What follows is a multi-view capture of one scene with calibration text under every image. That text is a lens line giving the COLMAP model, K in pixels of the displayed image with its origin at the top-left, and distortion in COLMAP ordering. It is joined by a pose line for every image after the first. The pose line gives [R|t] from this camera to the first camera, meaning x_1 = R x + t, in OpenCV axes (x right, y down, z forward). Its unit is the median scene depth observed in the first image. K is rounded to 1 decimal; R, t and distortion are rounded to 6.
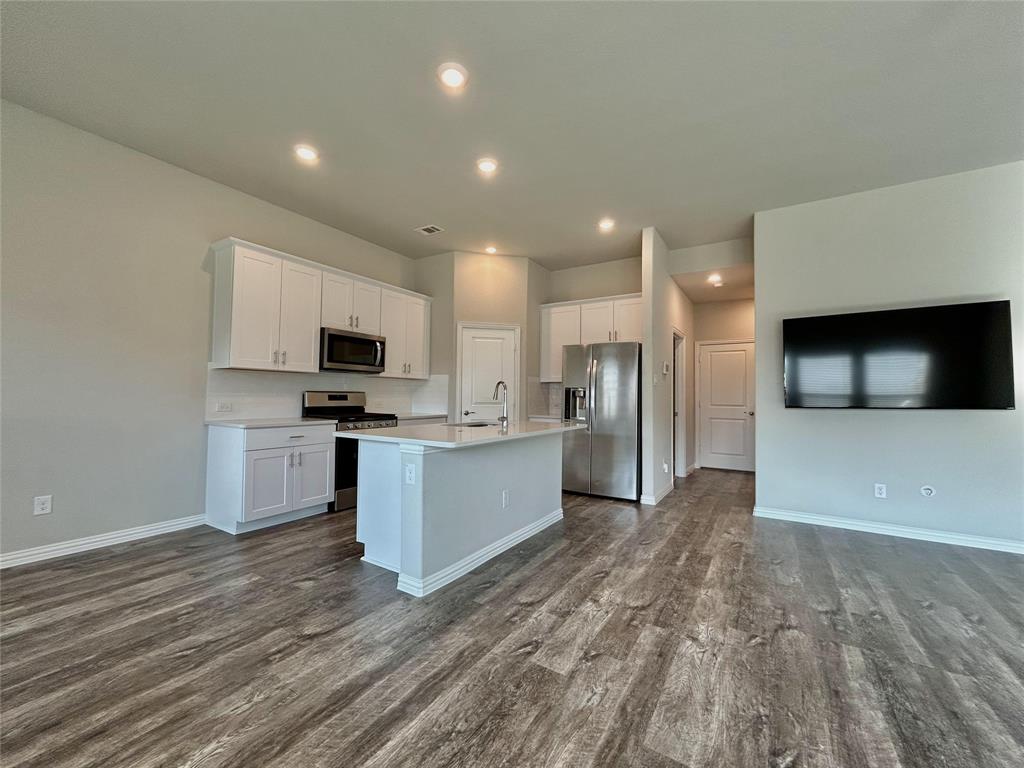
lens RADIAL K [[412.7, 0, 513.4], [0, 412.7, 386.0], [0, 0, 1]] dist [0.000235, -0.000269]
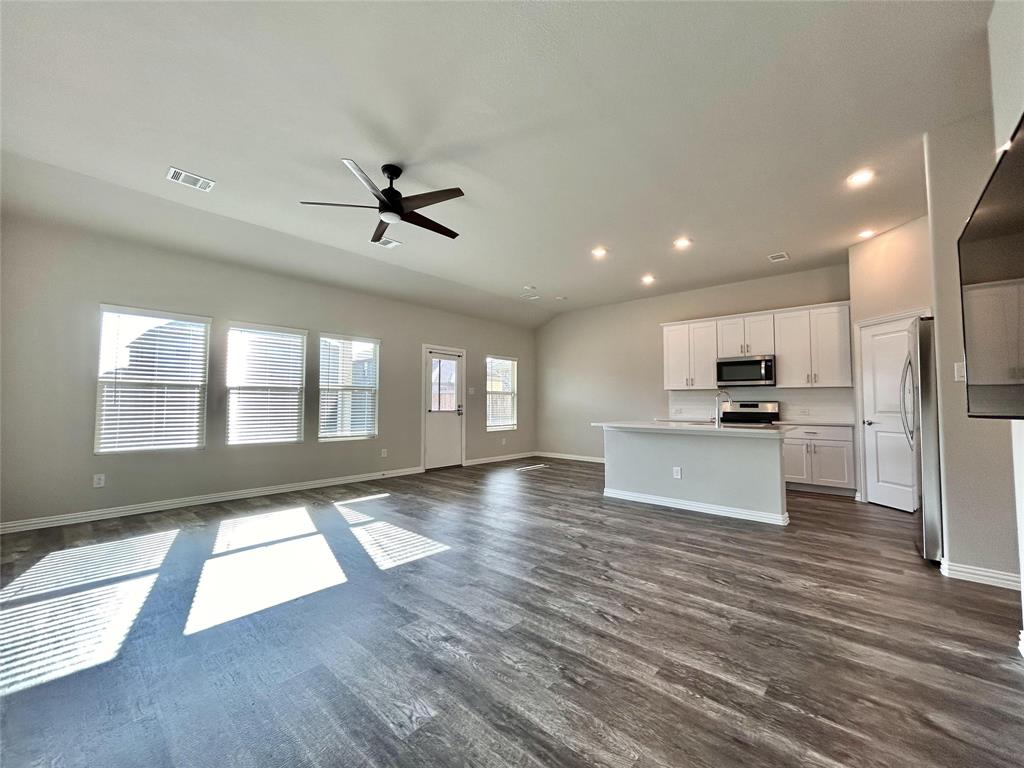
lens RADIAL K [[412.7, 0, 509.6], [0, 412.7, 385.7], [0, 0, 1]] dist [0.000235, -0.000269]
pose [[-0.162989, -0.054213, -0.985137, 1.620197], [0.019094, 0.998129, -0.058087, 0.041800], [0.986443, -0.028277, -0.161649, 0.700949]]
